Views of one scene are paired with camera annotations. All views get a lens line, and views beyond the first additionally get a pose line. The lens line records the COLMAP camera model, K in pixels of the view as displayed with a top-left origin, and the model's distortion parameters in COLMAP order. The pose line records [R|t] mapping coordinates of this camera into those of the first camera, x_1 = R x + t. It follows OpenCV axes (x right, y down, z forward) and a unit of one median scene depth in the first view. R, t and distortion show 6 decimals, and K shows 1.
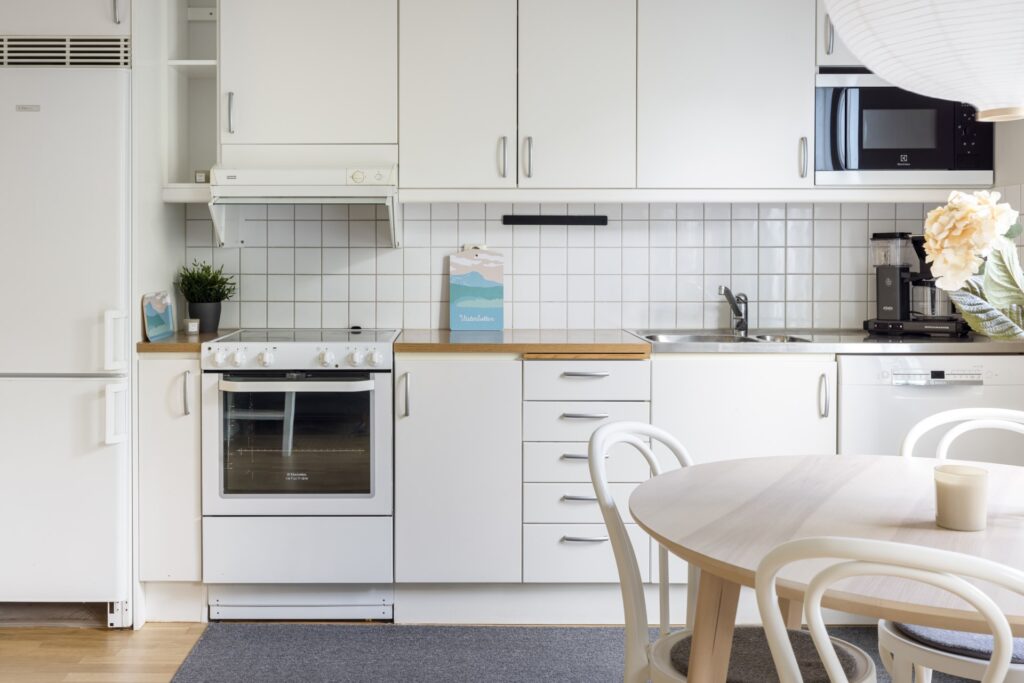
lens RADIAL K [[1121.6, 0, 509.5], [0, 1121.6, 261.5], [0, 0, 1]] dist [0.003225, 0.017318]
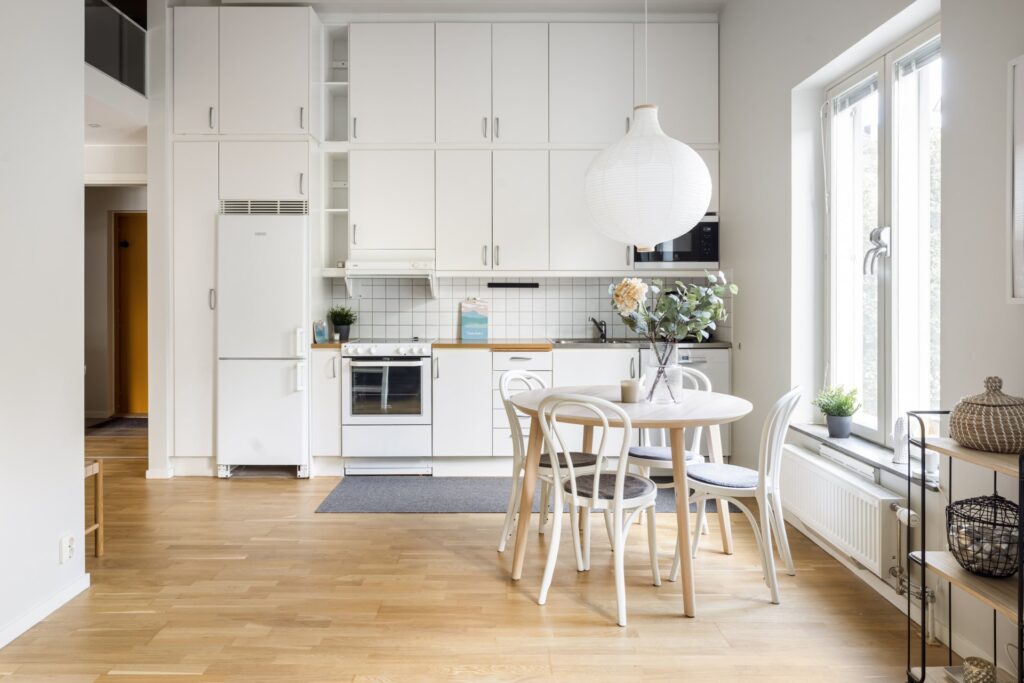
lens RADIAL K [[746.6, 0, 546.3], [0, 746.6, 305.4], [0, 0, 1]] dist [0.003317, 0.000046]
pose [[0.999865, -0.000458, 0.016412, 0.085184], [0.000498, 0.999997, -0.002397, 0.003277], [-0.016410, 0.002404, 0.999862, -0.396600]]
